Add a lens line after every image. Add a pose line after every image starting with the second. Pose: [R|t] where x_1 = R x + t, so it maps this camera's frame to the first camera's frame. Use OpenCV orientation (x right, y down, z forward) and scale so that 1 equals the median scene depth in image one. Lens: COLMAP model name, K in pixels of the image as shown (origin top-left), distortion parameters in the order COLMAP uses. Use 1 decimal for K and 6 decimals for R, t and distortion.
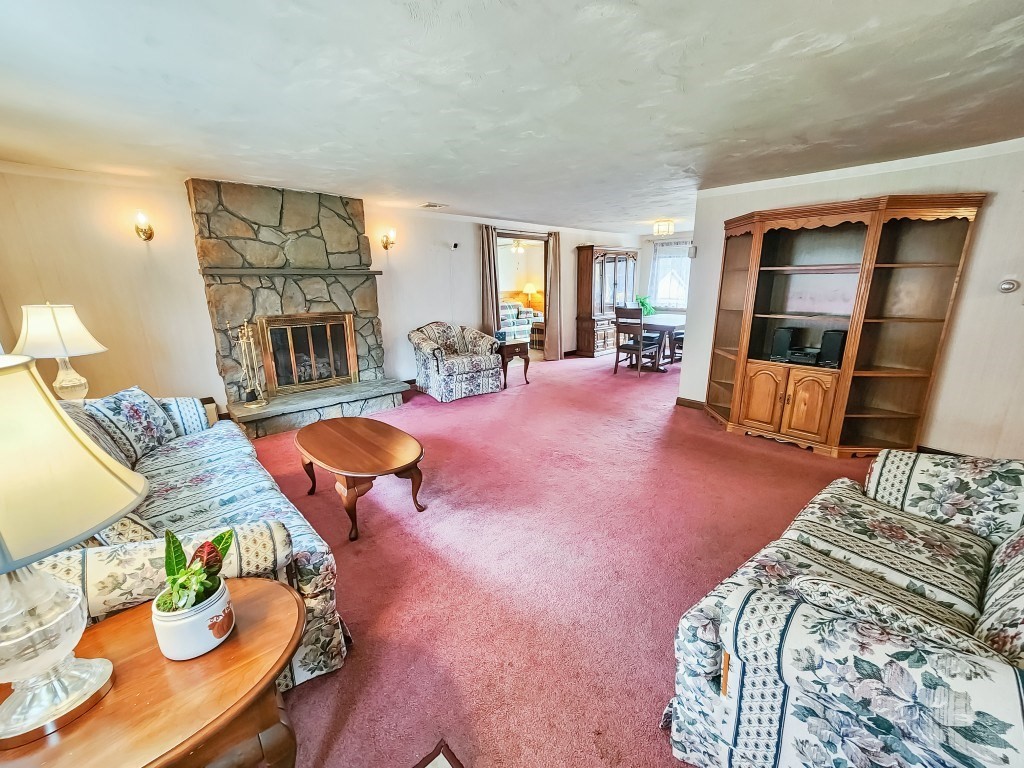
lens RADIAL K [[409.0, 0, 525.7], [0, 409.0, 383.6], [0, 0, 1]] dist [-0.000403, 0.000257]
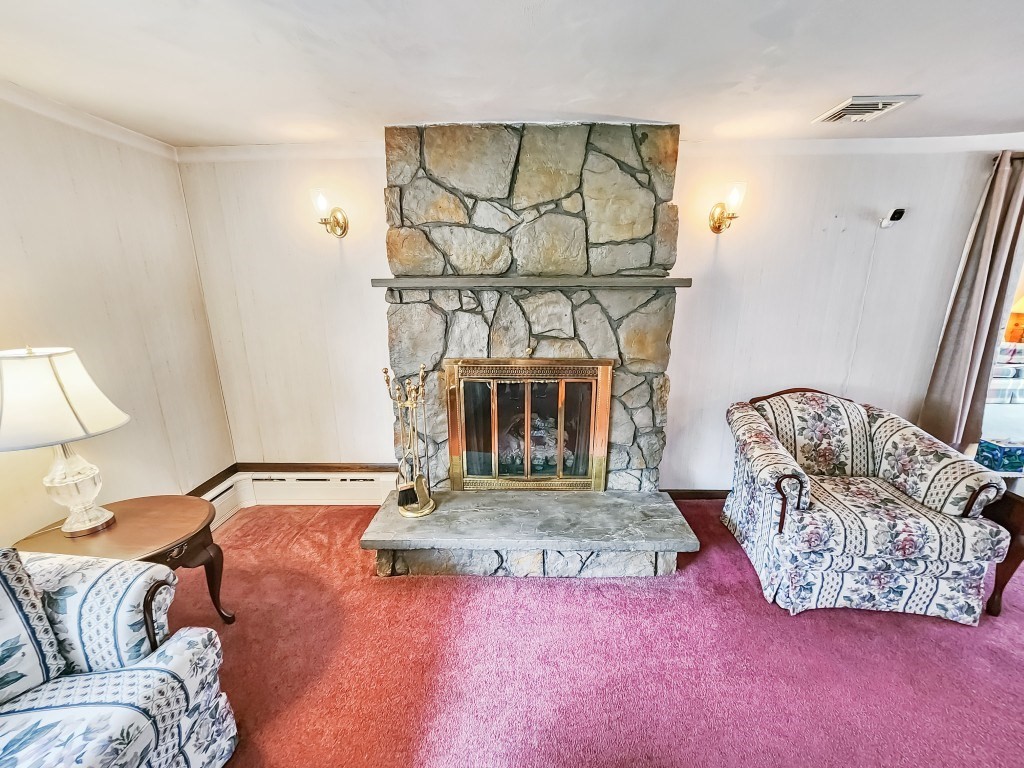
lens RADIAL K [[409.0, 0, 525.7], [0, 409.0, 383.6], [0, 0, 1]] dist [-0.000403, 0.000257]
pose [[0.698901, 0.180598, -0.692042, -0.152798], [-0.180082, 0.980856, 0.074102, -0.171650], [0.692177, 0.072834, 0.718044, 0.589147]]
